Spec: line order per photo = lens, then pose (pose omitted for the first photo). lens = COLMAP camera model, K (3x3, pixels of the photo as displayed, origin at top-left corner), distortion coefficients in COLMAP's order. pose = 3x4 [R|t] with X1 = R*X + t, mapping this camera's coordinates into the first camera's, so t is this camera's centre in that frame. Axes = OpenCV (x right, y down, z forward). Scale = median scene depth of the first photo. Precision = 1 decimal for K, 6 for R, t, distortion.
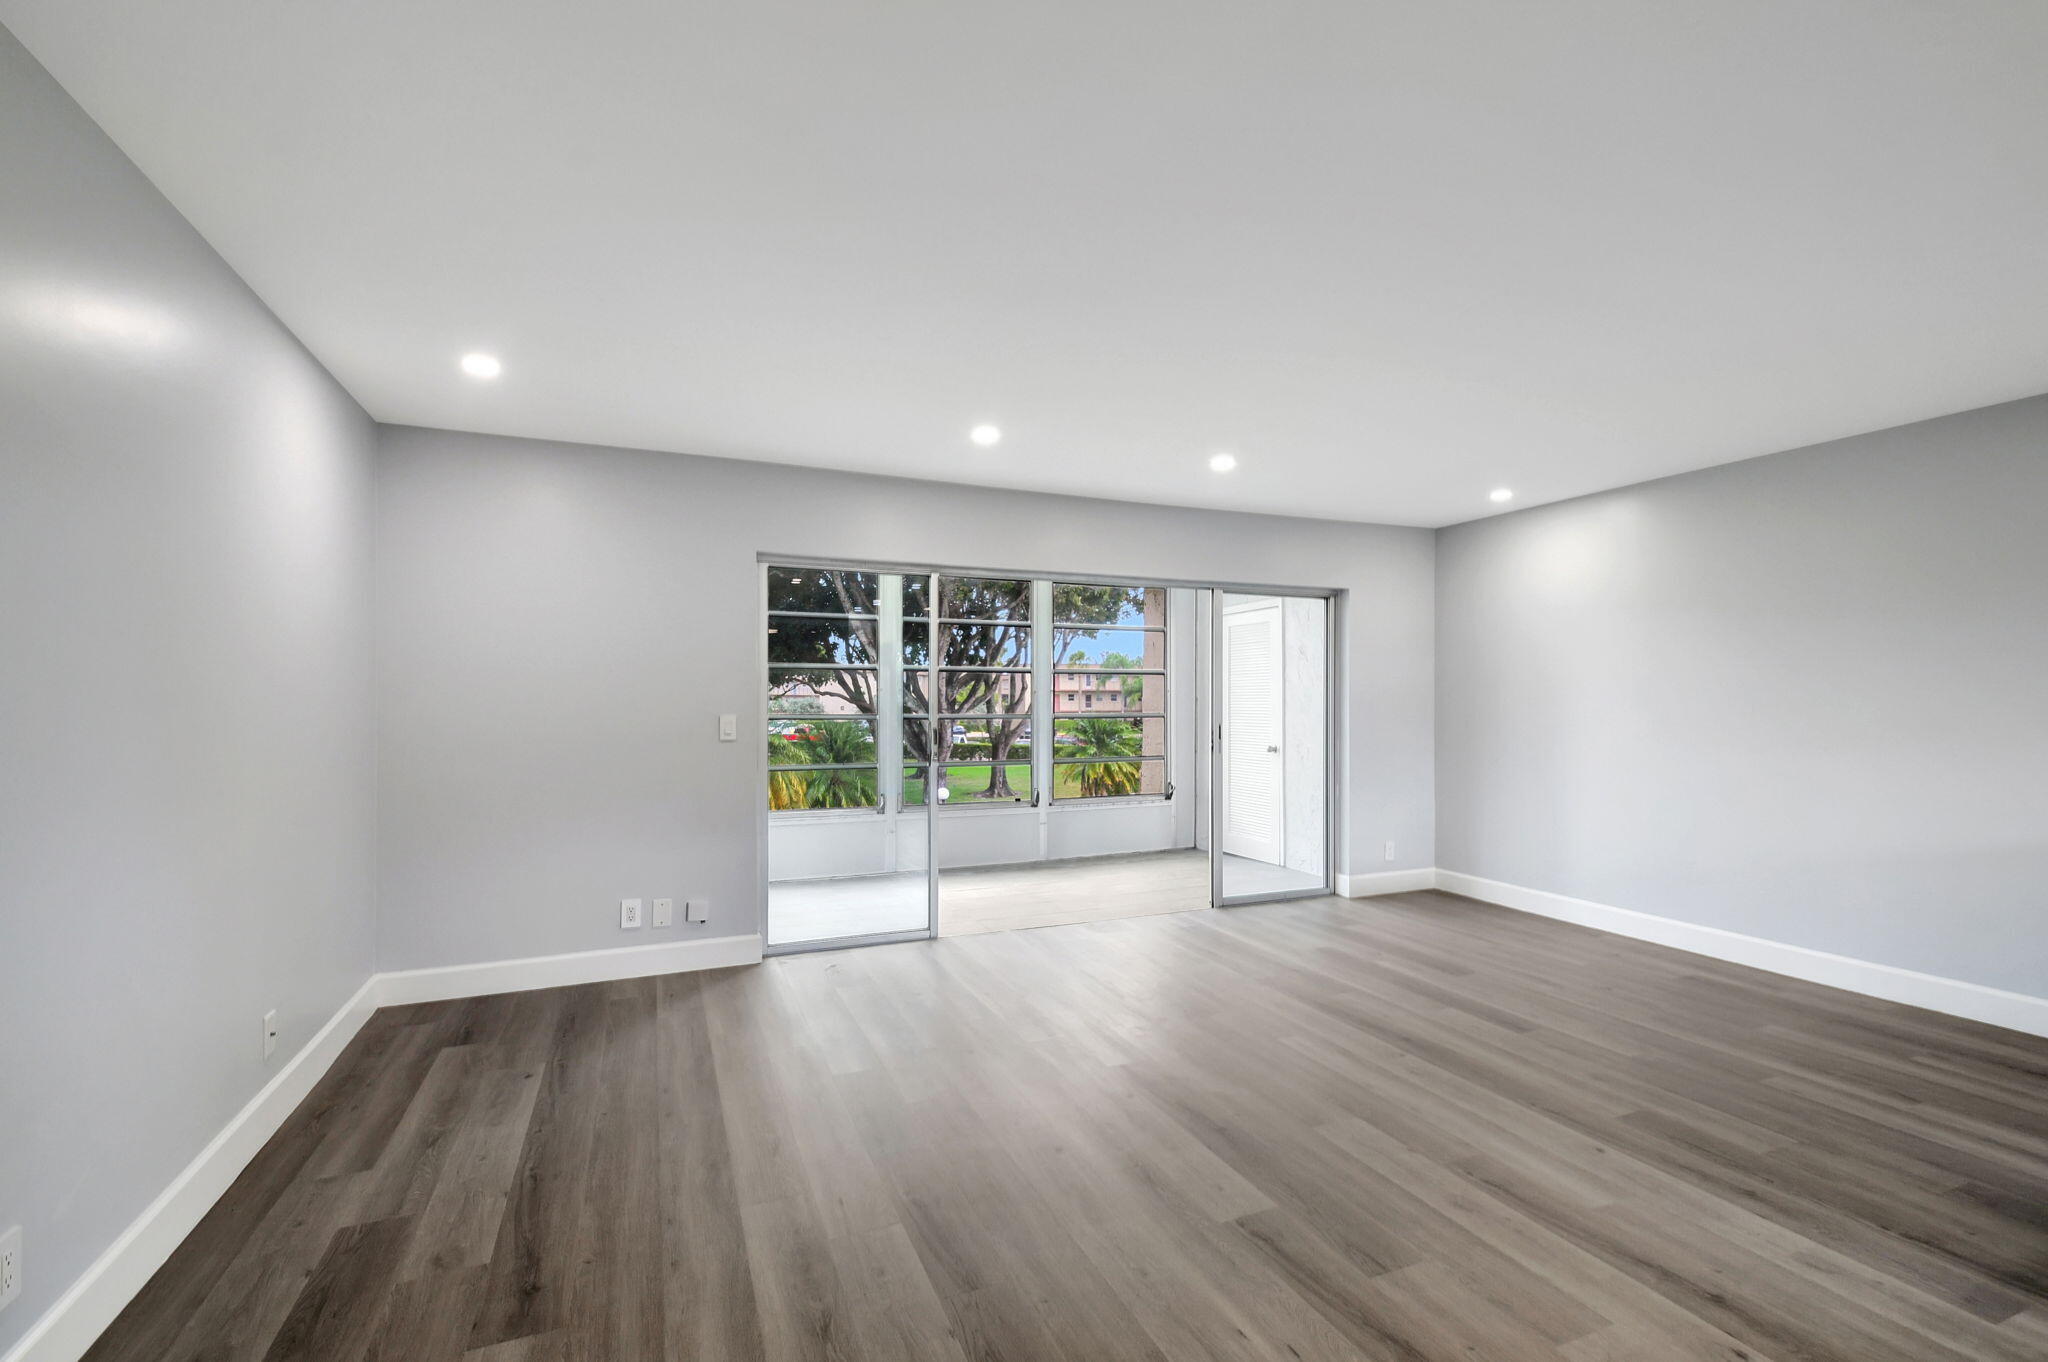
lens RADIAL K [[893.5, 0, 1025.6], [0, 893.5, 668.5], [0, 0, 1]] dist [-0.003040, -0.003158]
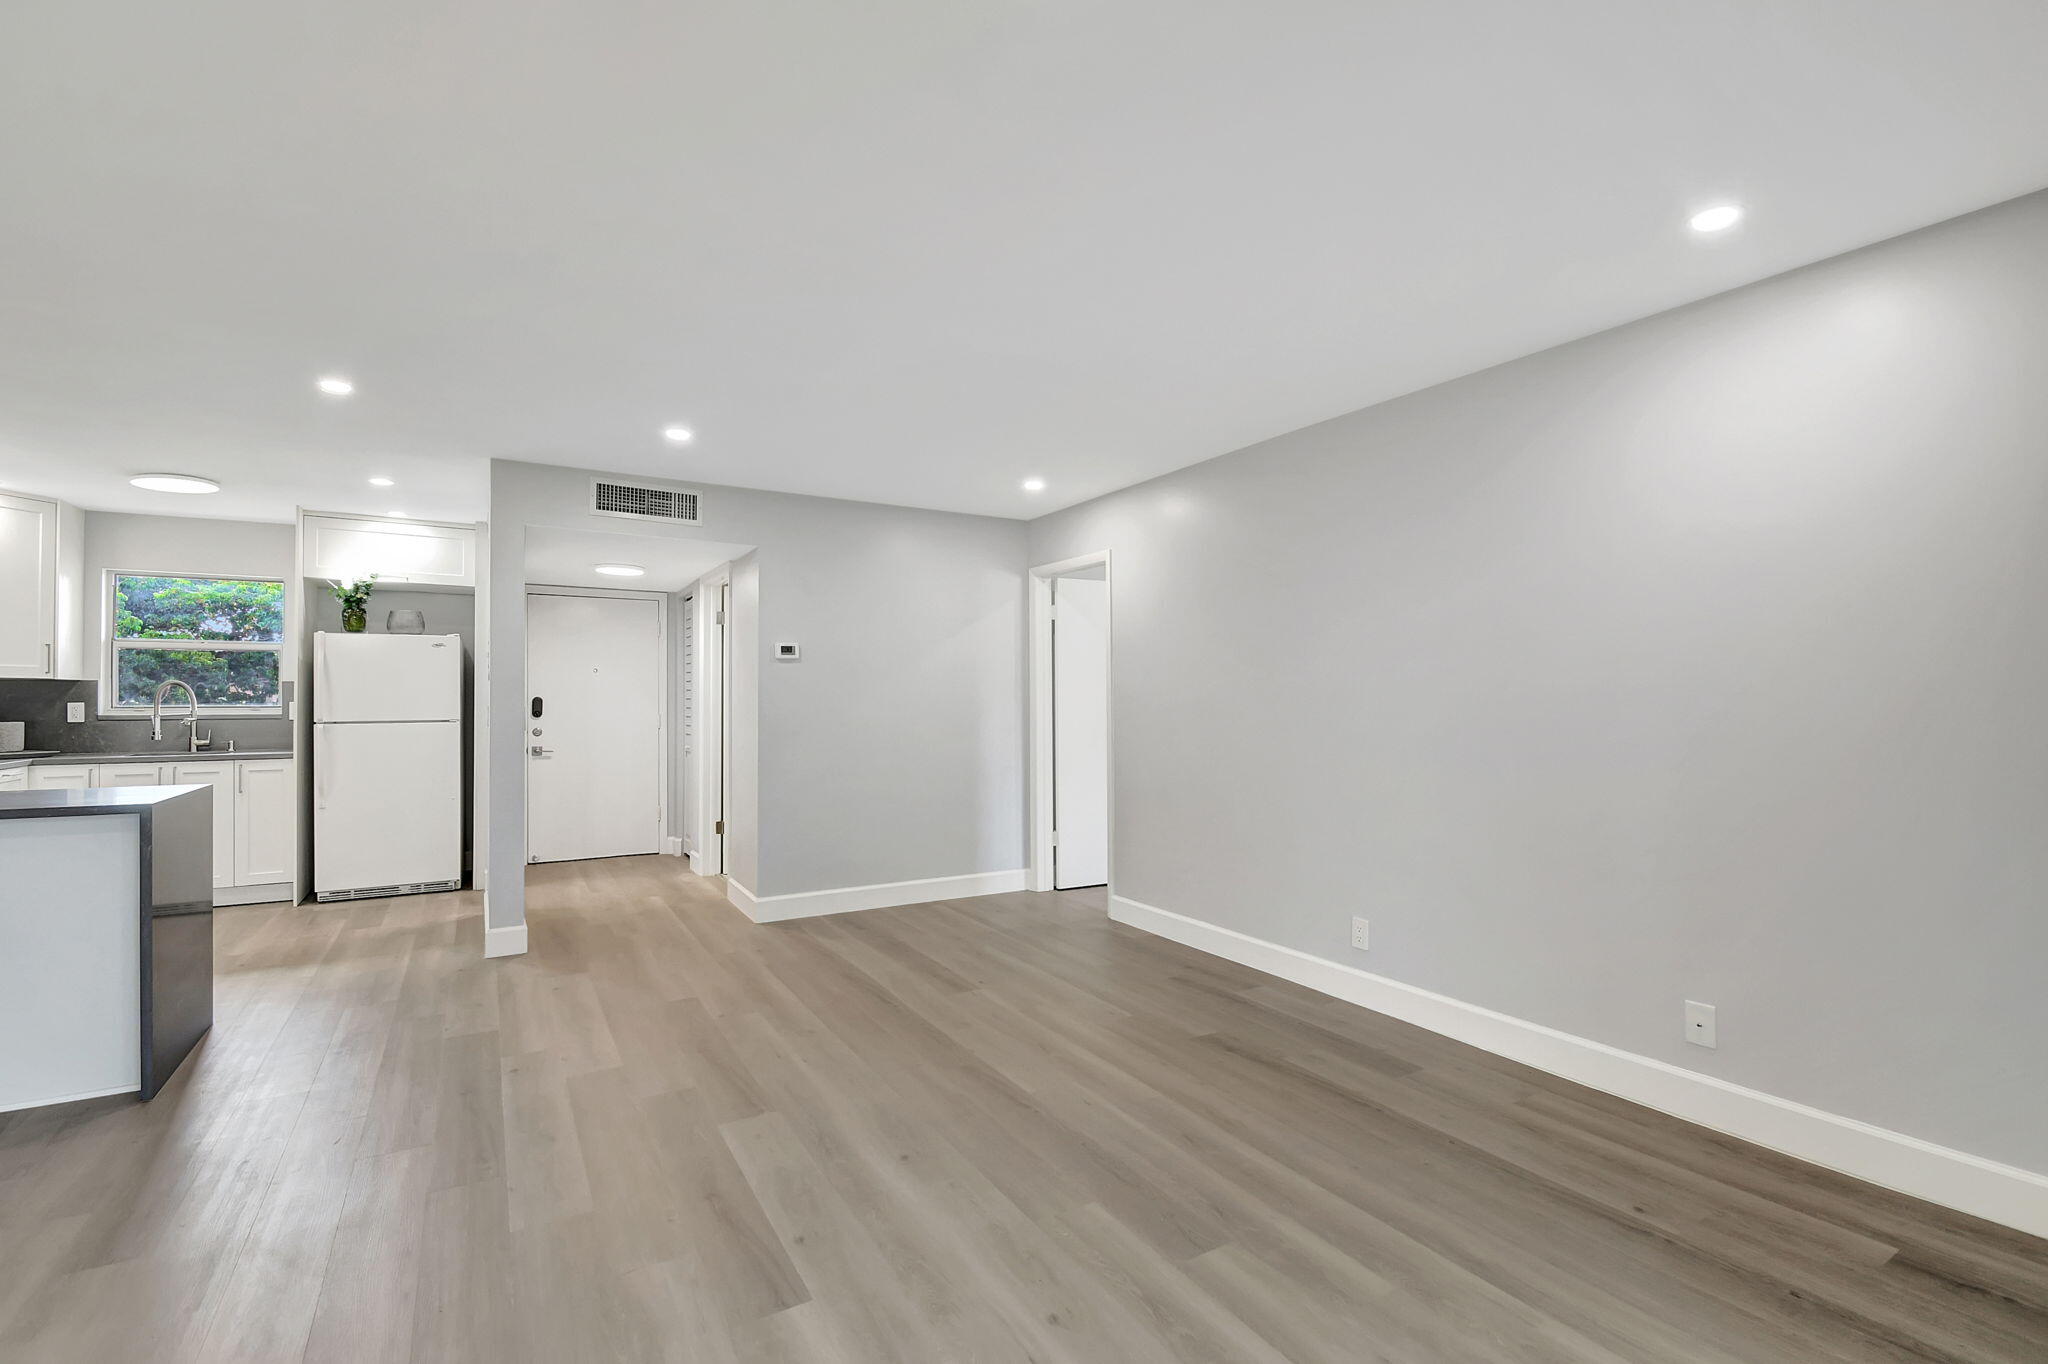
lens RADIAL K [[893.5, 0, 1022.4], [0, 893.5, 691.0], [0, 0, 1]] dist [-0.003040, -0.003158]
pose [[-0.989218, -0.003750, -0.146402, 0.064079], [0.001984, 0.999237, -0.039004, 0.083456], [0.146437, -0.038874, -0.988456, 2.226400]]
